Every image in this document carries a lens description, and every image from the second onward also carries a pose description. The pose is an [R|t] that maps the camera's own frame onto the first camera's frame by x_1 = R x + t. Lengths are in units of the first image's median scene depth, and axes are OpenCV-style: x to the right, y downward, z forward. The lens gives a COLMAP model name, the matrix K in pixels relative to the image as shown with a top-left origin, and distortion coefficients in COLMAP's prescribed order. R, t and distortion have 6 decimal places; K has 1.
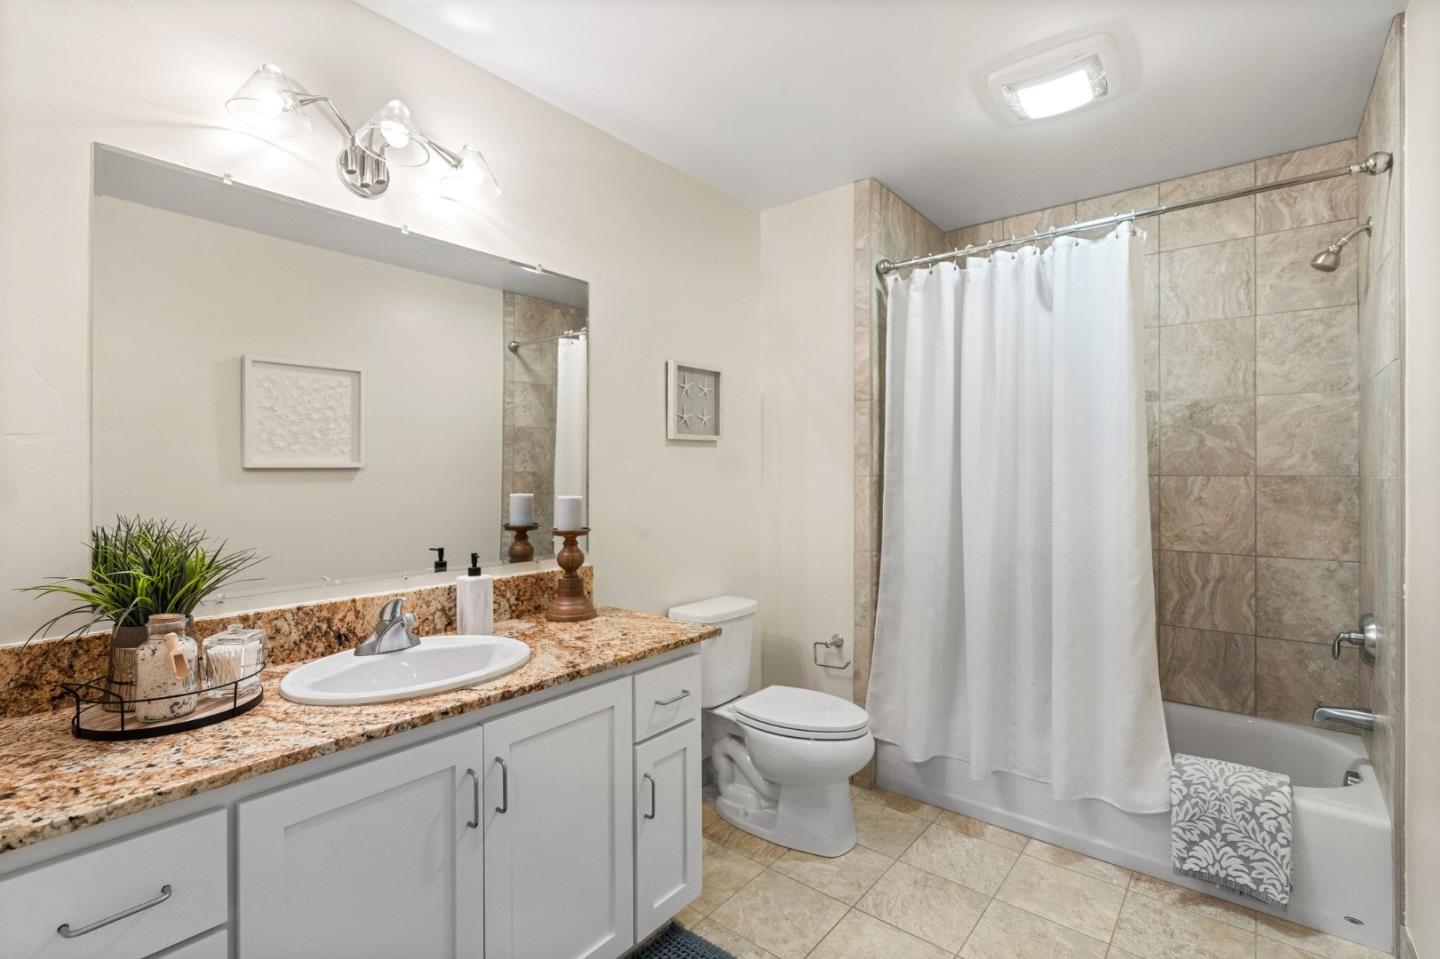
lens RADIAL K [[657.7, 0, 731.1], [0, 657.7, 478.8], [0, 0, 1]] dist [-0.015950, 0.001100]
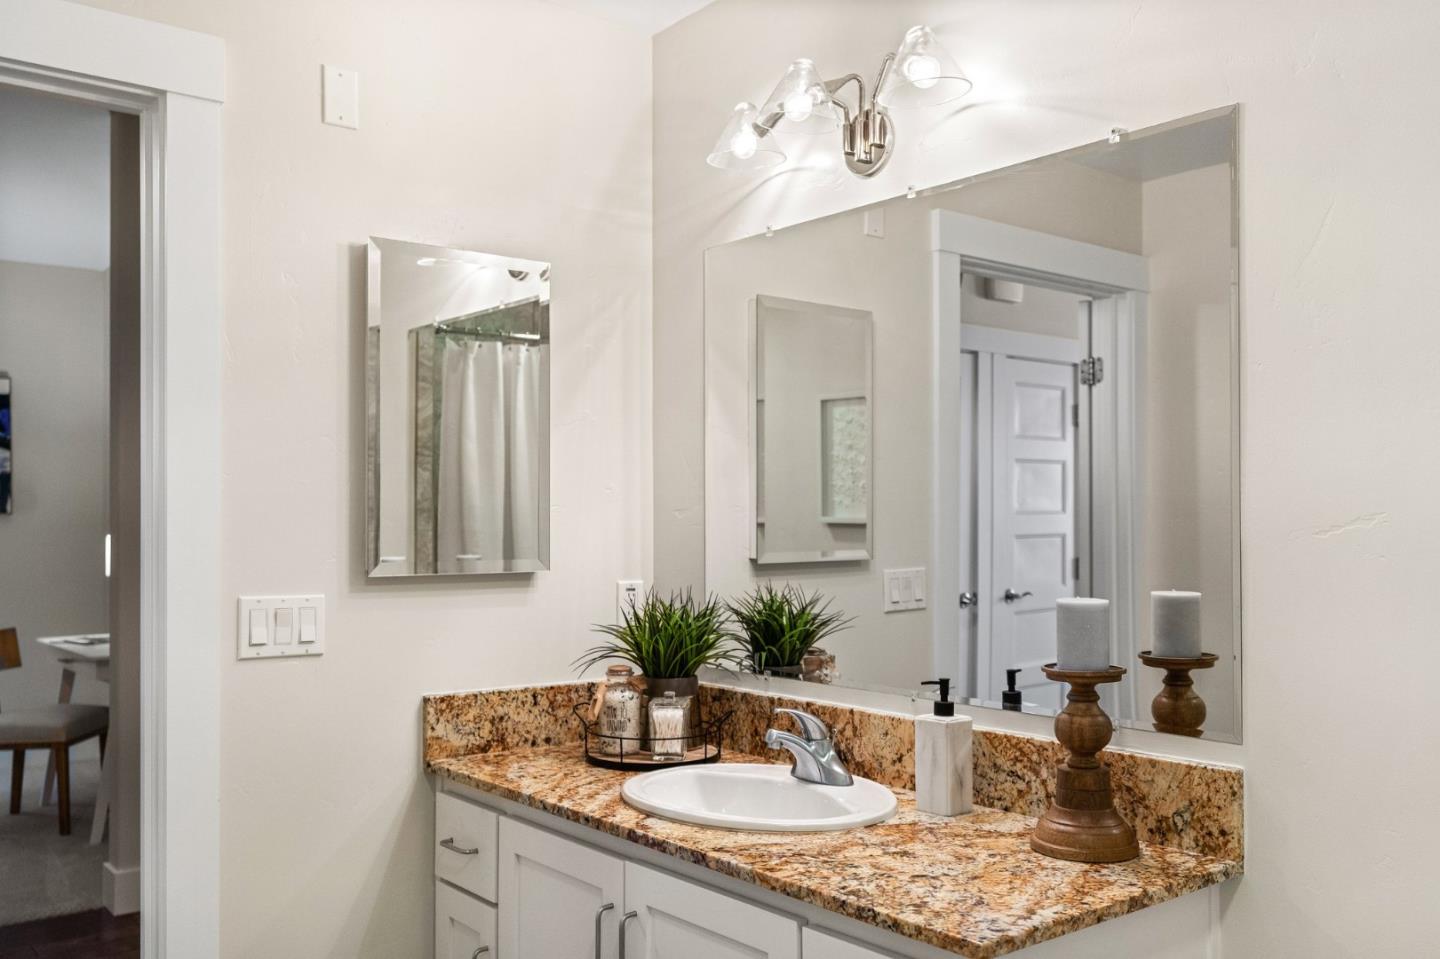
lens RADIAL K [[1314.3, 0, 726.4], [0, 1314.3, 481.9], [0, 0, 1]] dist [0.003336, 0.000000]
pose [[-0.257701, -0.031346, -0.965716, 0.972113], [-0.004076, 0.999500, -0.031355, -0.034141], [0.966216, -0.004144, -0.257699, 1.278511]]
